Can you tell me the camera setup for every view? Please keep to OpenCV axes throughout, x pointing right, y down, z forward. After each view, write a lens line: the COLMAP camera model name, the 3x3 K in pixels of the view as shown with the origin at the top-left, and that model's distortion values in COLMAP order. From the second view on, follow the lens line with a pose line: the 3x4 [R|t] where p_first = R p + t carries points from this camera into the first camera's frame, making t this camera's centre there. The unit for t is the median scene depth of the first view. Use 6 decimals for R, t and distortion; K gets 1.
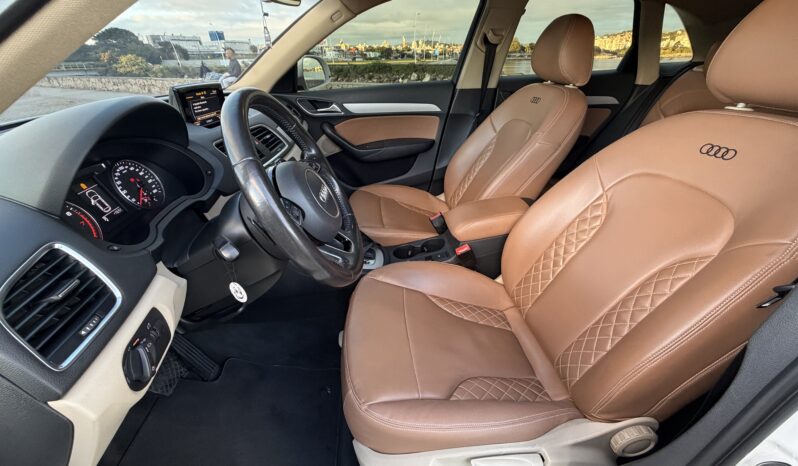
lens RADIAL K [[317.2, 0, 399.0], [0, 317.2, 233.0], [0, 0, 1]] dist [-0.006689, 0.000191]
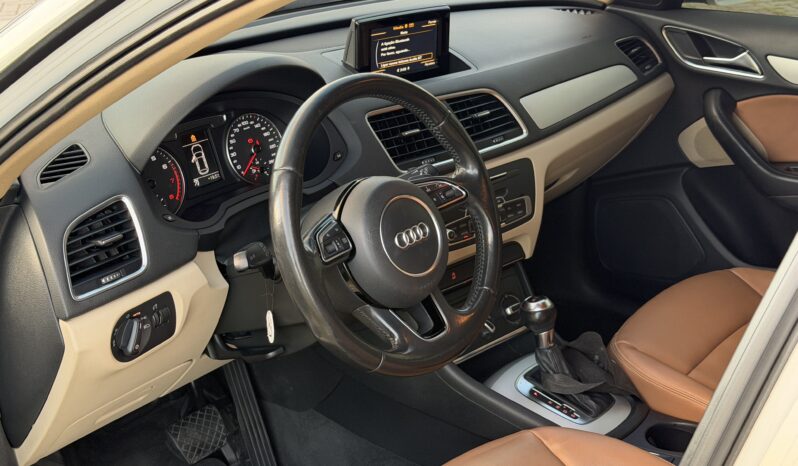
lens RADIAL K [[1110.8, 0, 399.0], [0, 1110.8, 233.0], [0, 0, 1]] dist [0.122040, -0.035509]
pose [[0.697330, 0.302098, -0.649975, 0.805375], [-0.373413, 0.927170, 0.030315, -0.123788], [0.611795, 0.221569, 0.759351, -0.499444]]
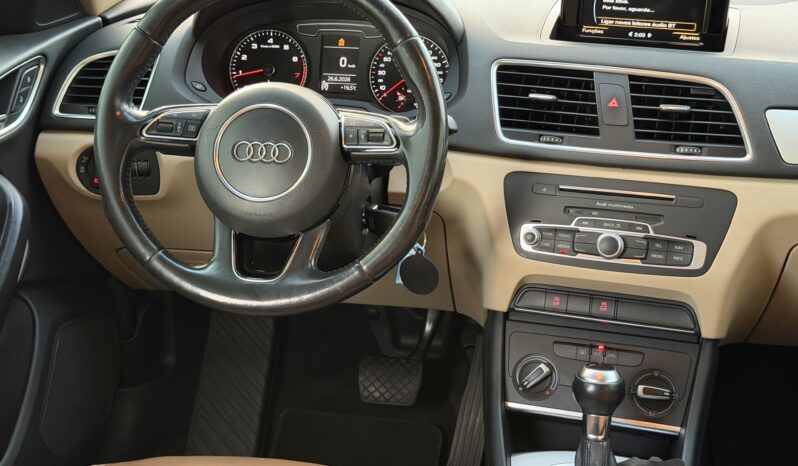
lens RADIAL K [[1110.8, 0, 399.0], [0, 1110.8, 233.0], [0, 0, 1]] dist [0.122040, -0.035509]
pose [[-0.269484, 0.356403, -0.894626, 0.973177], [-0.477733, 0.757144, 0.445538, -0.655021], [0.836151, 0.547458, -0.033773, 0.876338]]
